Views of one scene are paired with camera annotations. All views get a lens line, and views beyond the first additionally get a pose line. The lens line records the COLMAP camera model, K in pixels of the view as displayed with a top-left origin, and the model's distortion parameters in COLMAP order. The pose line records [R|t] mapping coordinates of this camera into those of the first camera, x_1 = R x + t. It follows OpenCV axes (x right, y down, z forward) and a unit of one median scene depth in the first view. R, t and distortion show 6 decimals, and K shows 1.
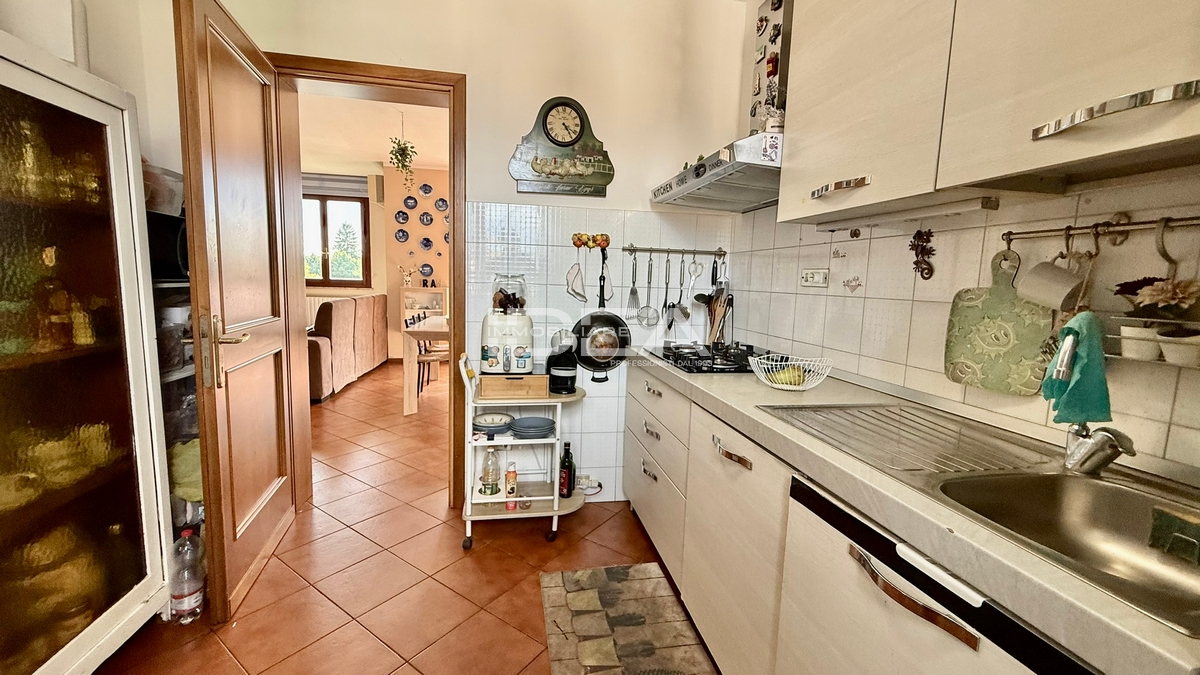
lens RADIAL K [[477.2, 0, 596.0], [0, 477.2, 337.7], [0, 0, 1]] dist [0.000502, -0.000205]
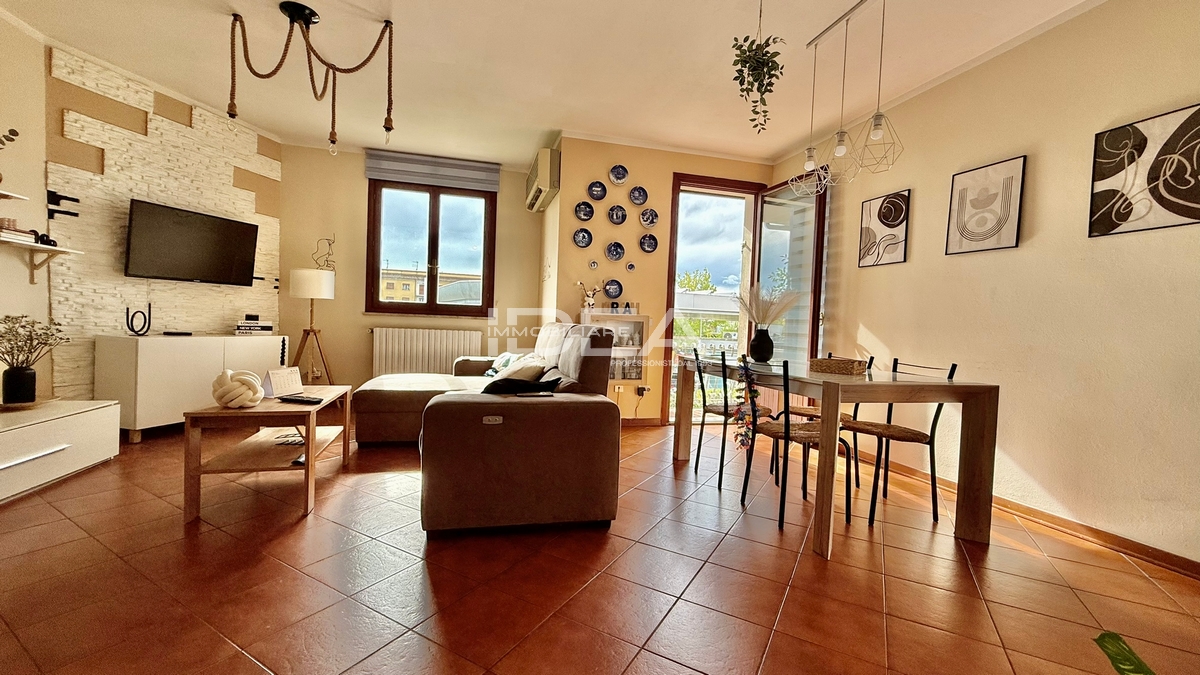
lens RADIAL K [[477.2, 0, 596.0], [0, 477.2, 337.7], [0, 0, 1]] dist [0.000502, -0.000205]
pose [[0.997073, 0.006505, 0.076183, -0.435944], [0.000367, 0.995955, -0.089850, -0.011248], [-0.076460, 0.089615, 0.993037, 0.334290]]
